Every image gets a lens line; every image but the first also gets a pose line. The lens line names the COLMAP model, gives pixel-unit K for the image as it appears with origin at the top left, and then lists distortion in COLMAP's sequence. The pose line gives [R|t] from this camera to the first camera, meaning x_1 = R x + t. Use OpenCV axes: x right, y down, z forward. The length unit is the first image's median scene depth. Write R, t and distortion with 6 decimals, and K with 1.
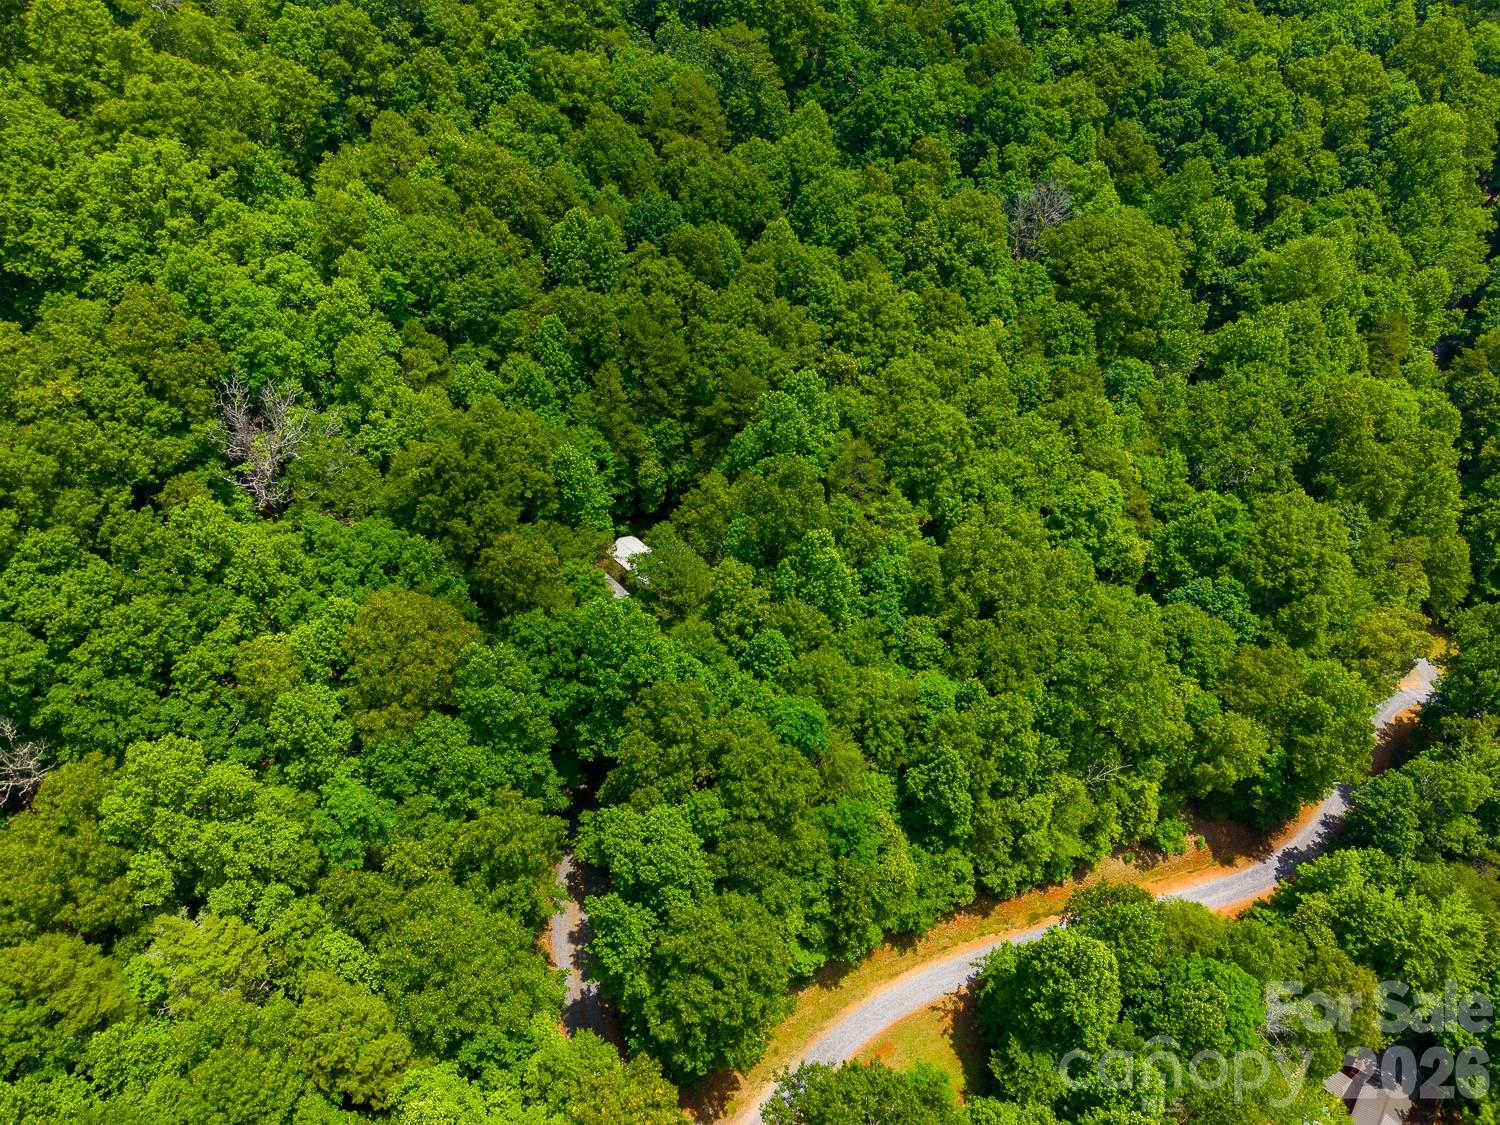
lens RADIAL K [[1014.2, 0, 750.1], [0, 1014.2, 555.8], [0, 0, 1]] dist [0.046084, -0.069654]
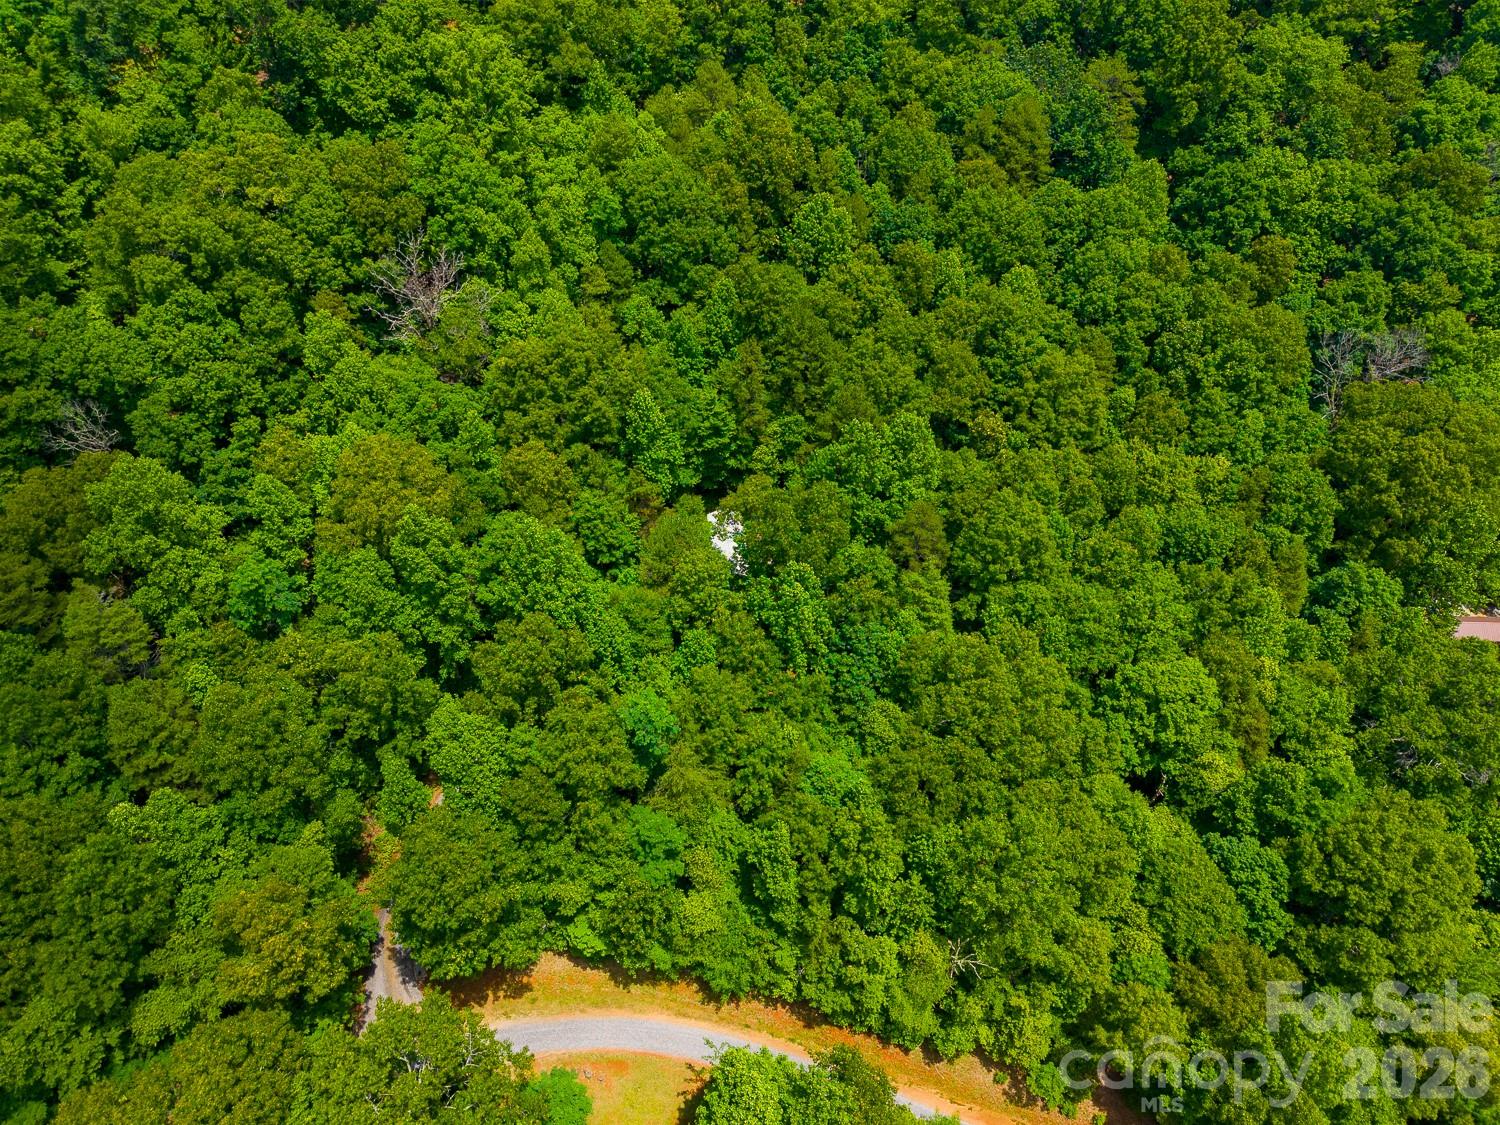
lens RADIAL K [[1014.2, 0, 750.1], [0, 1014.2, 555.8], [0, 0, 1]] dist [0.046084, -0.069654]
pose [[0.806011, 0.417856, -0.419216, 0.378145], [-0.418019, 0.903283, 0.096643, -0.092017], [0.419053, 0.097345, 0.902728, 0.102664]]
